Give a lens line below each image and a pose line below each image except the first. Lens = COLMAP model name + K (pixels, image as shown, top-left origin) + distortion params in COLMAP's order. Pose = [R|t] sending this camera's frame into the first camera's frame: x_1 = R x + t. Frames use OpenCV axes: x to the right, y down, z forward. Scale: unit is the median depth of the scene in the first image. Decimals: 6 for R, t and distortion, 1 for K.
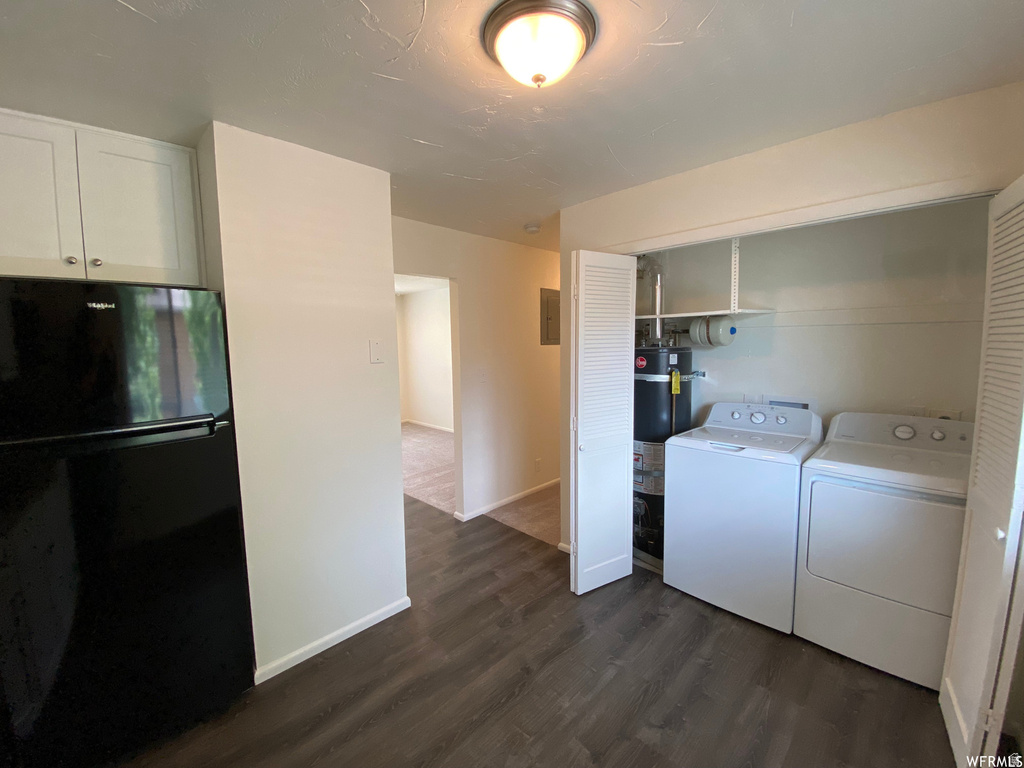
lens RADIAL K [[416.8, 0, 512.5], [0, 416.8, 382.0], [0, 0, 1]] dist [0.016443, -0.017717]
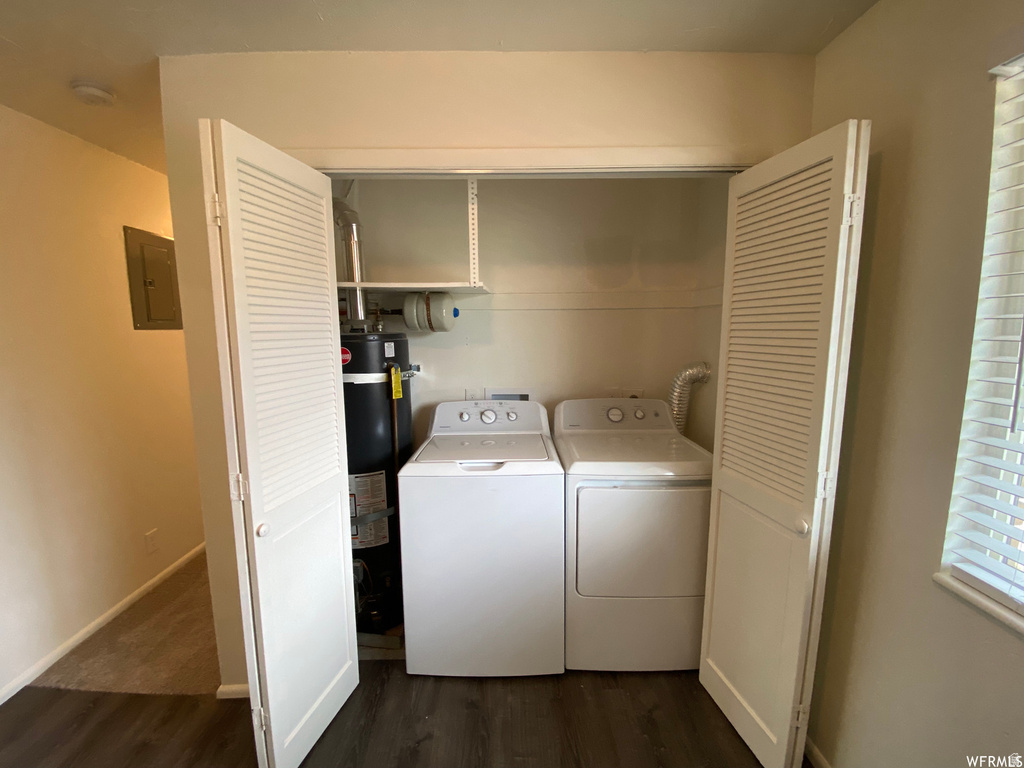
lens RADIAL K [[416.8, 0, 512.8], [0, 416.8, 383.1], [0, 0, 1]] dist [0.016443, -0.017717]
pose [[0.700932, -0.082182, 0.708478, 0.034536], [0.064346, 0.996575, 0.051940, -0.025547], [-0.710320, 0.009181, 0.703819, 0.419421]]
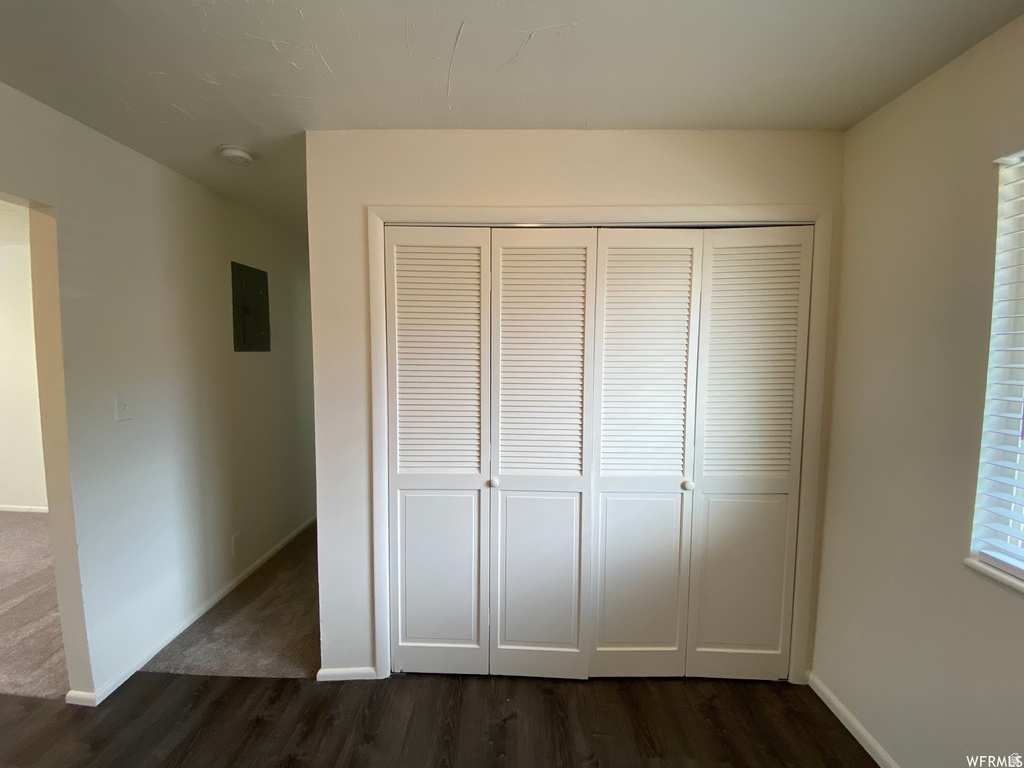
lens RADIAL K [[416.8, 0, 512.3], [0, 416.8, 381.9], [0, 0, 1]] dist [0.016443, -0.017717]
pose [[0.714022, -0.030123, 0.699475, -0.130656], [0.052318, 0.998576, -0.010402, -0.024826], [-0.698166, 0.044023, 0.714581, 0.430298]]
